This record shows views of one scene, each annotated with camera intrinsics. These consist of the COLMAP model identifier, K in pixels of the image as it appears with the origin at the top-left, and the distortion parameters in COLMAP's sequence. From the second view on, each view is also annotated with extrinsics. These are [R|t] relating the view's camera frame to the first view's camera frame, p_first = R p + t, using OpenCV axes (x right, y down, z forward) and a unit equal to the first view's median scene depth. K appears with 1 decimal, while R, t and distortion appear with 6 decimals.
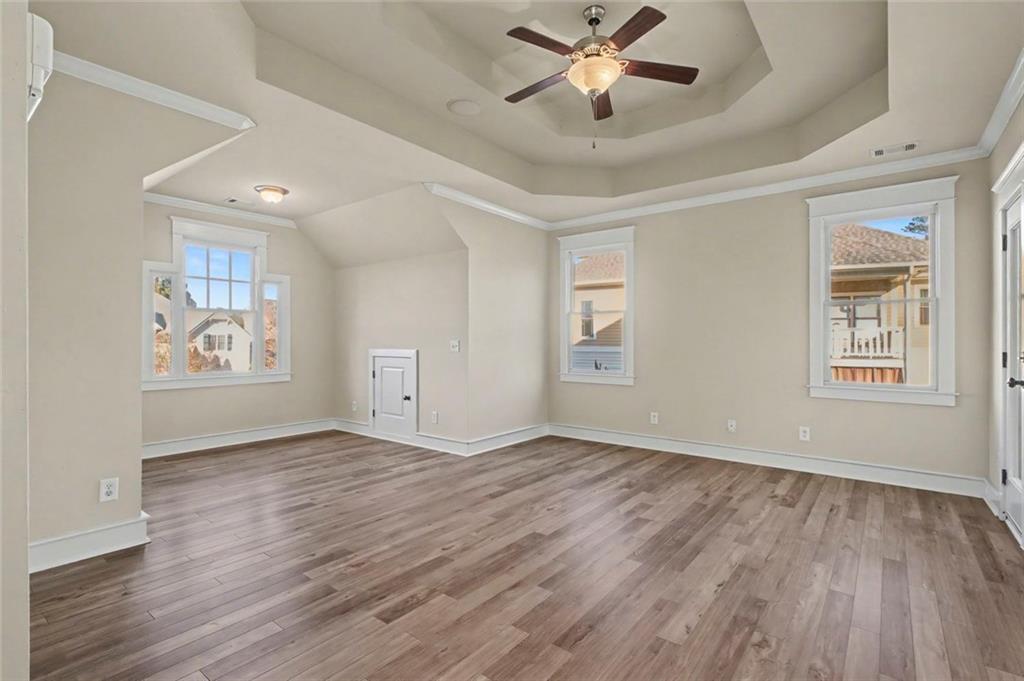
lens RADIAL K [[464.8, 0, 501.0], [0, 464.8, 341.3], [0, 0, 1]] dist [0.000623, 0.000364]
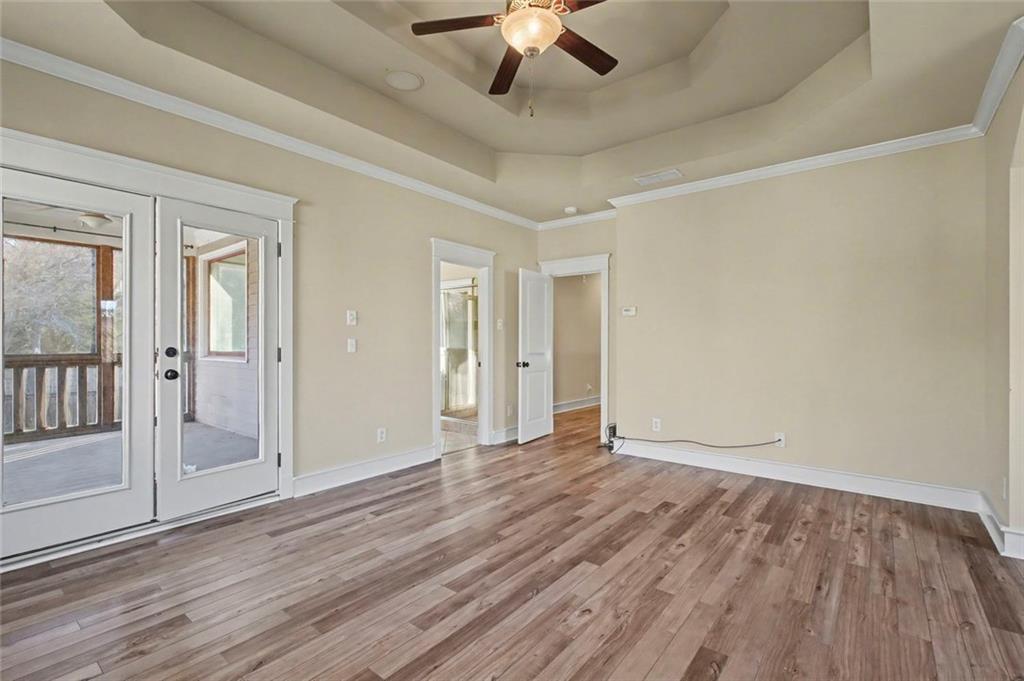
lens RADIAL K [[464.8, 0, 501.0], [0, 464.8, 341.3], [0, 0, 1]] dist [0.000623, 0.000364]
pose [[-0.999945, -0.006127, 0.008492, 0.269736], [-0.006149, 0.999978, -0.002505, 0.003447], [-0.008476, -0.002557, -0.999961, 2.020698]]
